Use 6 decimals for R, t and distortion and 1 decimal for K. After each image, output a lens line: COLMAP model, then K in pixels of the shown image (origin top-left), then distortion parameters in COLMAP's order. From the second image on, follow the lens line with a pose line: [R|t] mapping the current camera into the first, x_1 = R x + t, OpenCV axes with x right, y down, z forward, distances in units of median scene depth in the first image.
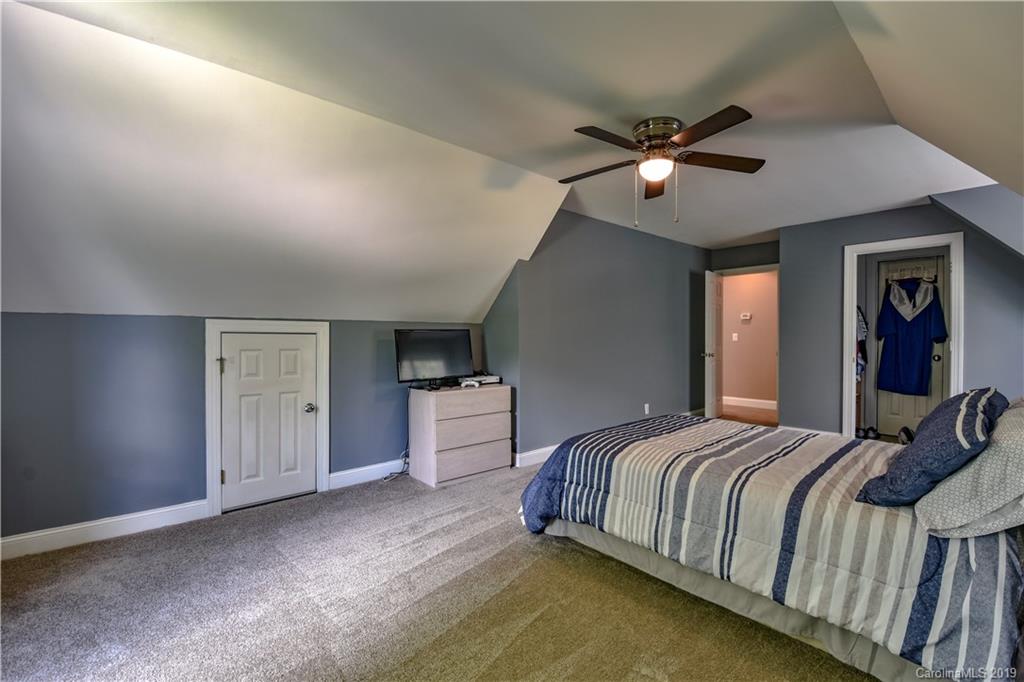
lens RADIAL K [[447.2, 0, 516.5], [0, 447.2, 341.3], [0, 0, 1]] dist [0.004483, -0.000610]
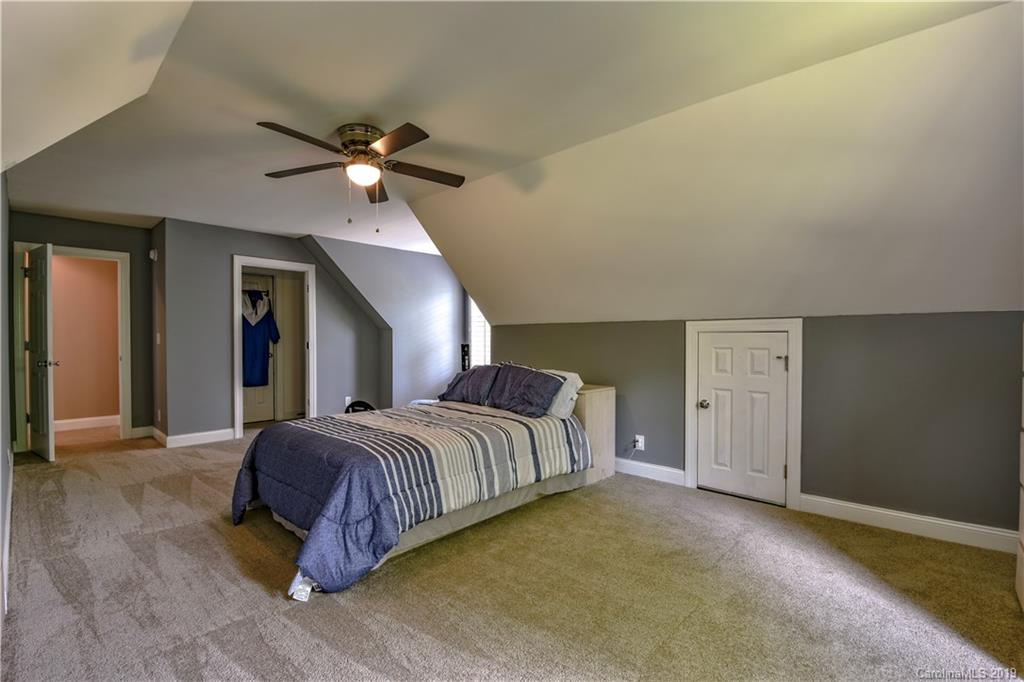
lens RADIAL K [[447.2, 0, 517.3], [0, 447.2, 340.9], [0, 0, 1]] dist [0.004483, -0.000610]
pose [[-0.085062, -0.002501, 0.996373, -0.442929], [0.008694, 0.999957, 0.003252, -0.001715], [-0.996338, 0.008939, -0.085037, 0.440740]]
